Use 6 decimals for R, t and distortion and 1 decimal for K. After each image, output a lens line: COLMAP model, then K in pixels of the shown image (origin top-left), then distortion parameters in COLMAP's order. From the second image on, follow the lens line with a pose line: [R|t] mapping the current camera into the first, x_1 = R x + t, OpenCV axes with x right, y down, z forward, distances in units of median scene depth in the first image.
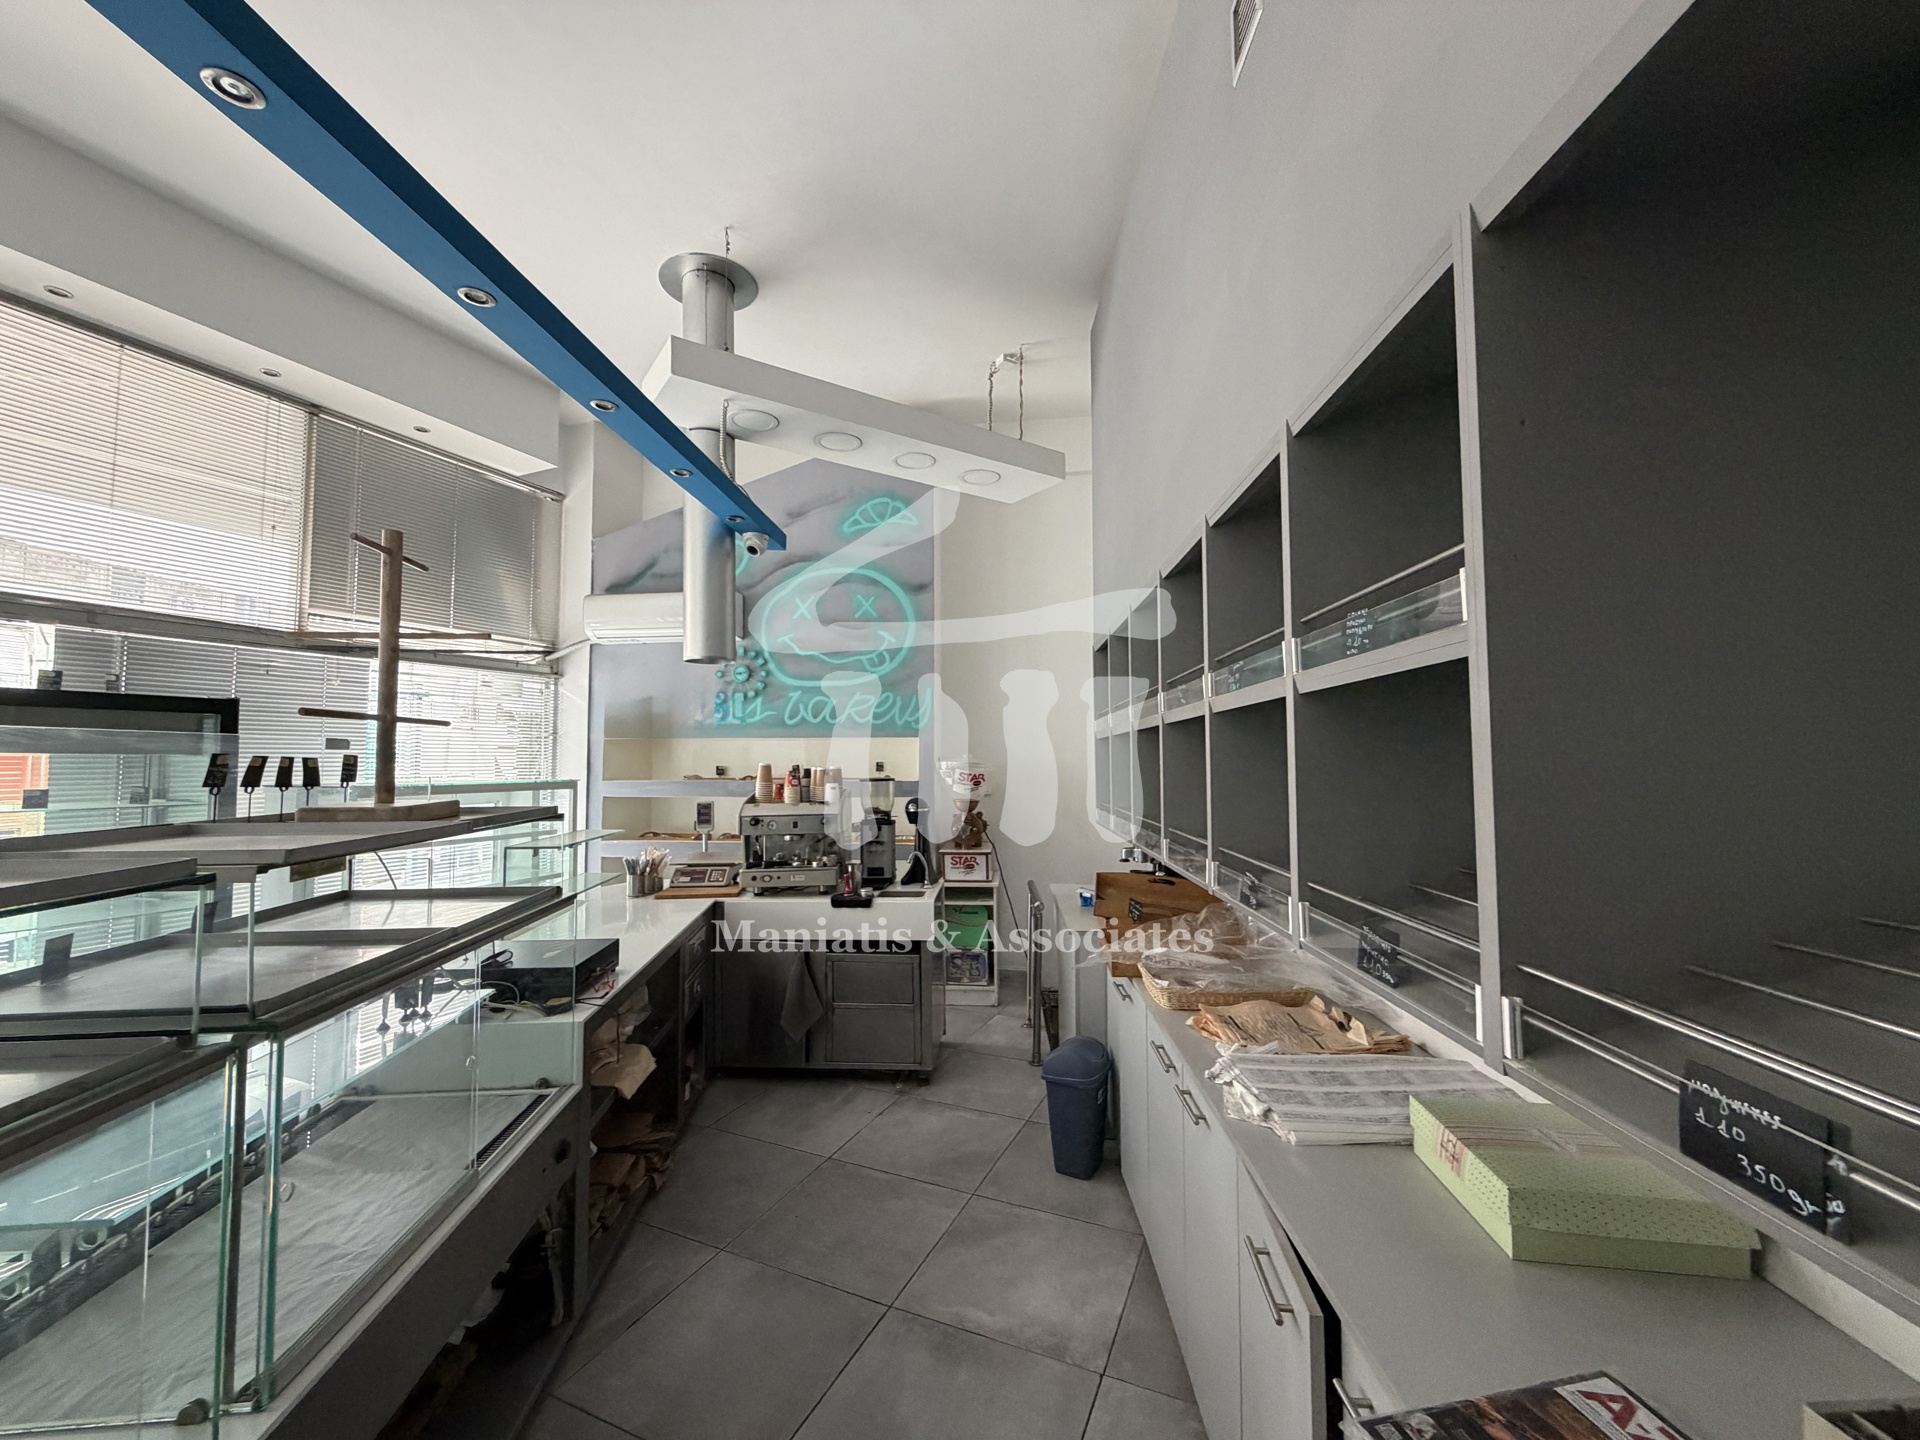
lens RADIAL K [[762.7, 0, 952.7], [0, 762.7, 719.7], [0, 0, 1]] dist [0.000124, -0.000078]
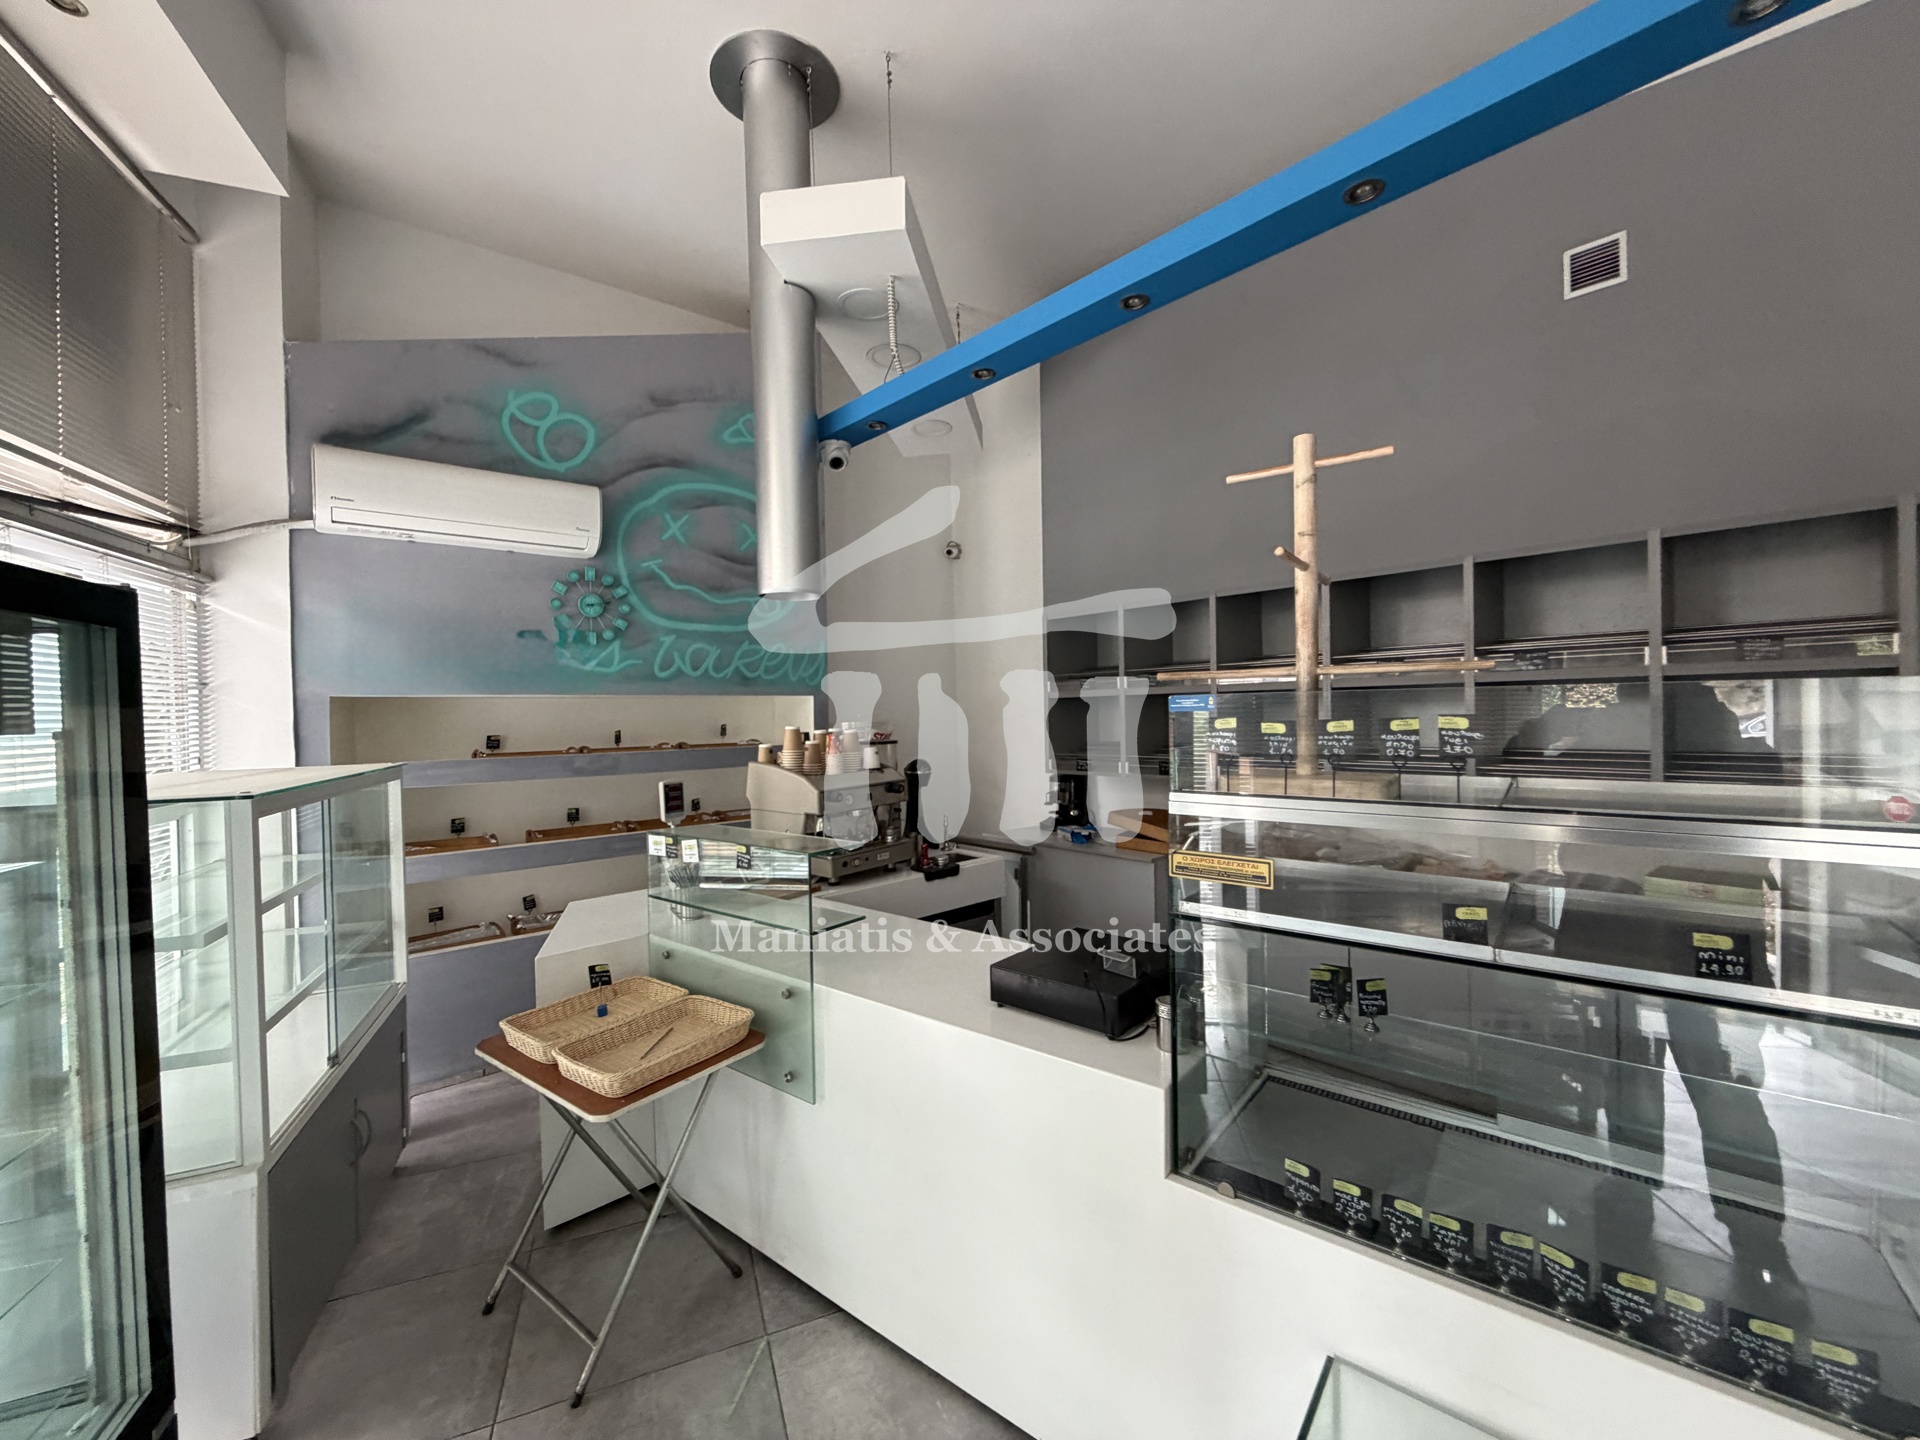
lens RADIAL K [[762.7, 0, 952.7], [0, 762.7, 719.7], [0, 0, 1]] dist [0.000124, -0.000078]
pose [[0.693647, -0.016574, 0.720124, -0.563584], [-0.022406, 0.998755, 0.044569, 0.007540], [-0.719966, -0.047050, 0.692412, 0.251474]]
